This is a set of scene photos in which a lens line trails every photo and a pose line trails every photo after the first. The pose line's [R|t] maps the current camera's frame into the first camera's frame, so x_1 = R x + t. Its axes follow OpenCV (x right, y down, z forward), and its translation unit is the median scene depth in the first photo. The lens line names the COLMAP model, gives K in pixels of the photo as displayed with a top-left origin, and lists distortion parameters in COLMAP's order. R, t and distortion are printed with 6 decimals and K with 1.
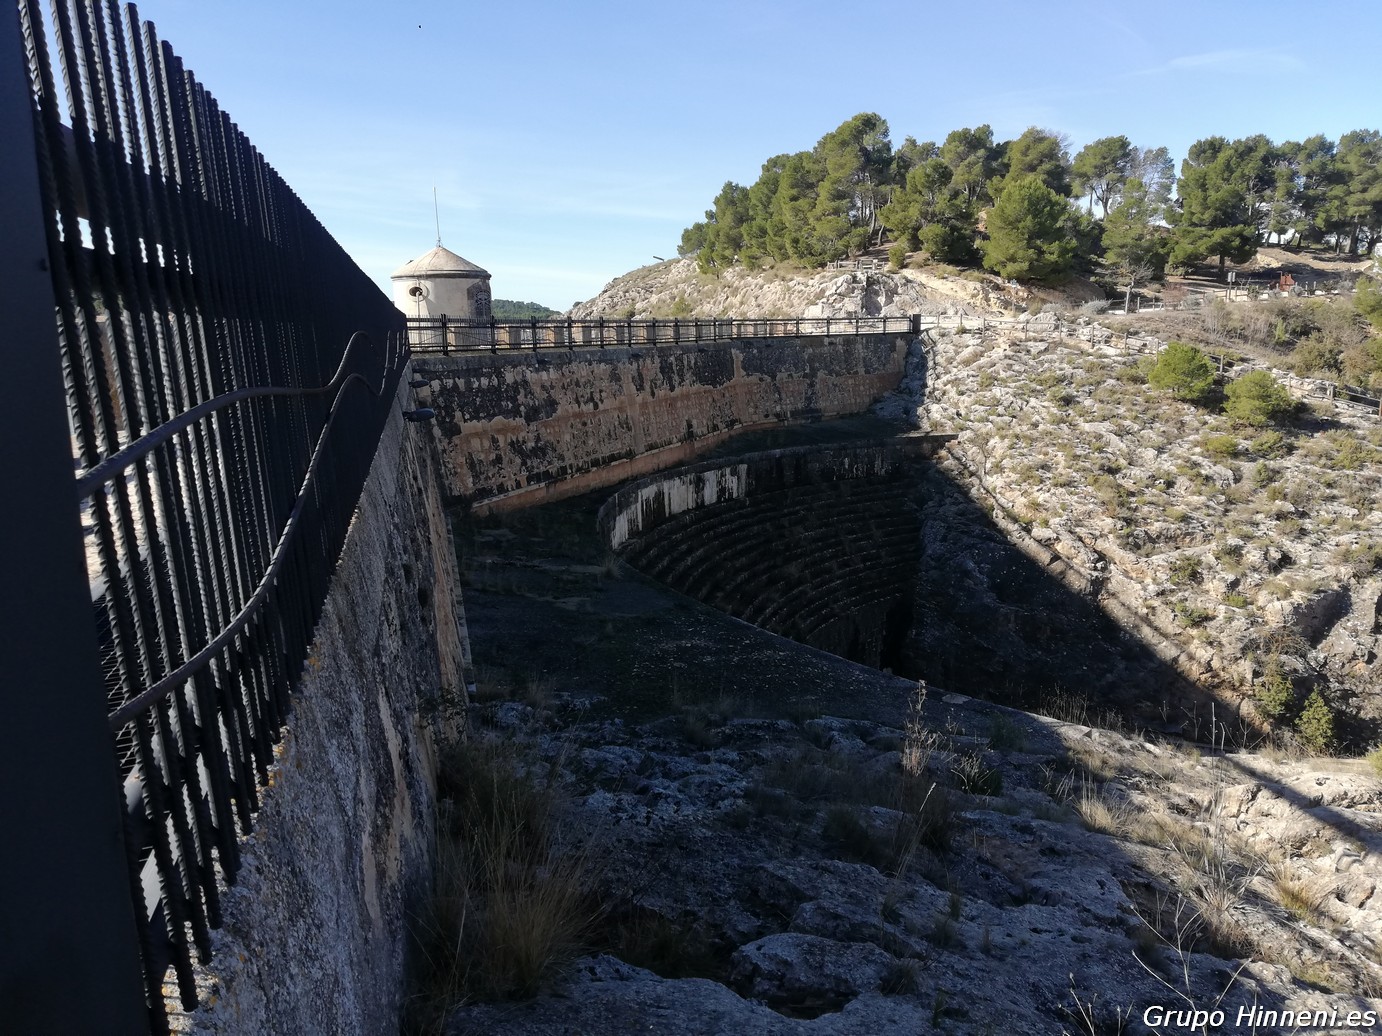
lens RADIAL K [[1050.7, 0, 691.0], [0, 1050.7, 518.0], [0, 0, 1]] dist [0.071749, -0.072926]
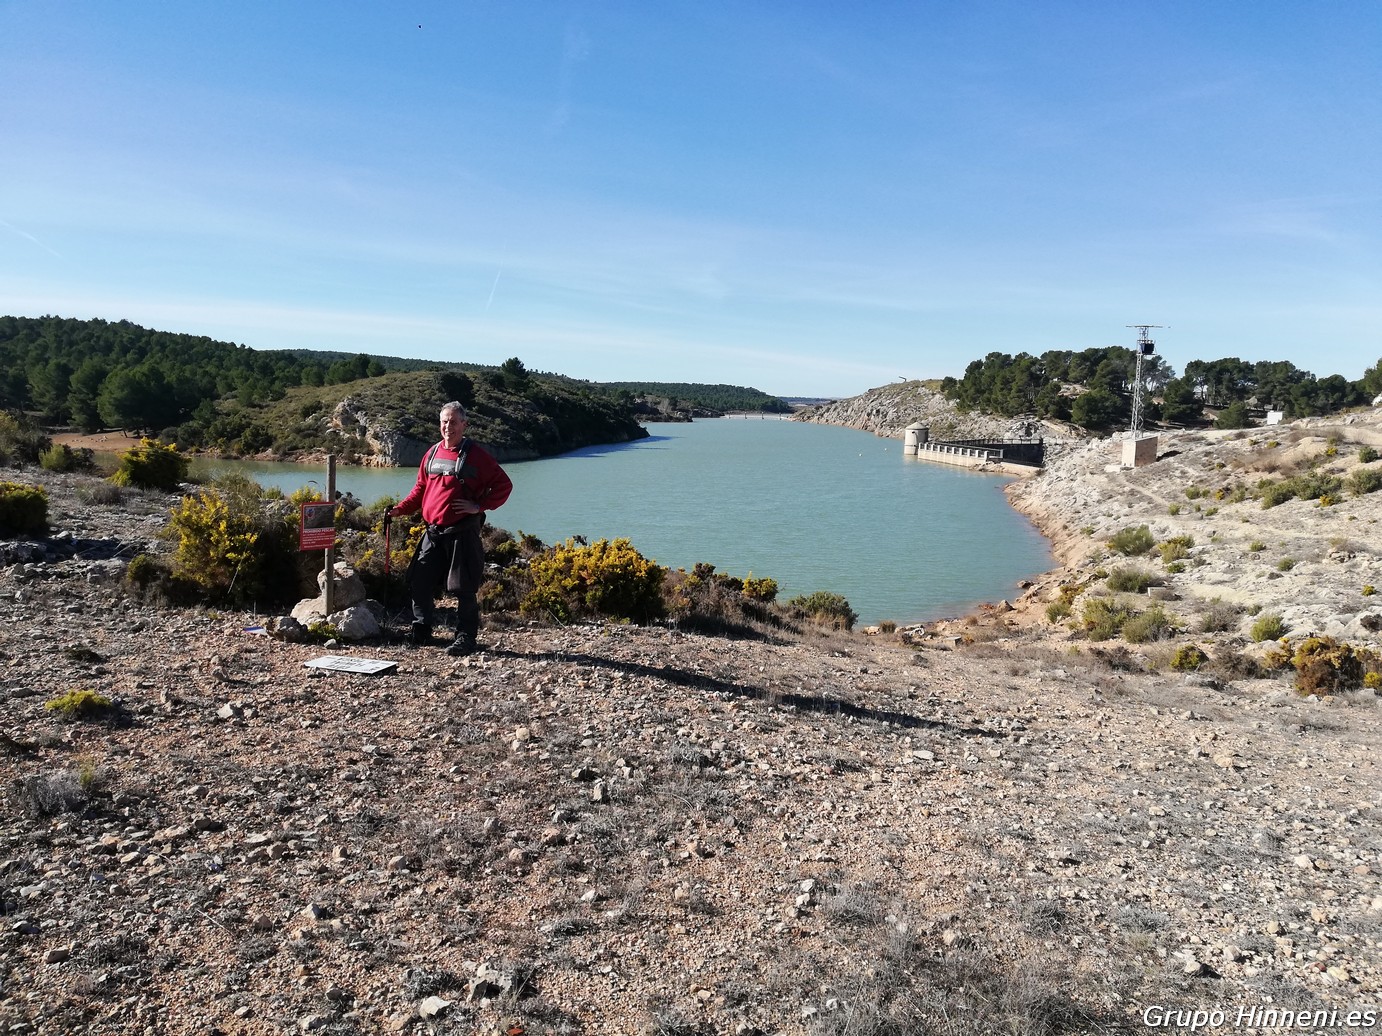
lens RADIAL K [[1050.7, 0, 691.0], [0, 1050.7, 518.0], [0, 0, 1]] dist [0.071749, -0.072926]
pose [[0.983869, 0.055395, -0.170100, -0.221519], [-0.067611, 0.995468, -0.066877, 0.272113], [0.165624, 0.077299, 0.983155, -1.883300]]
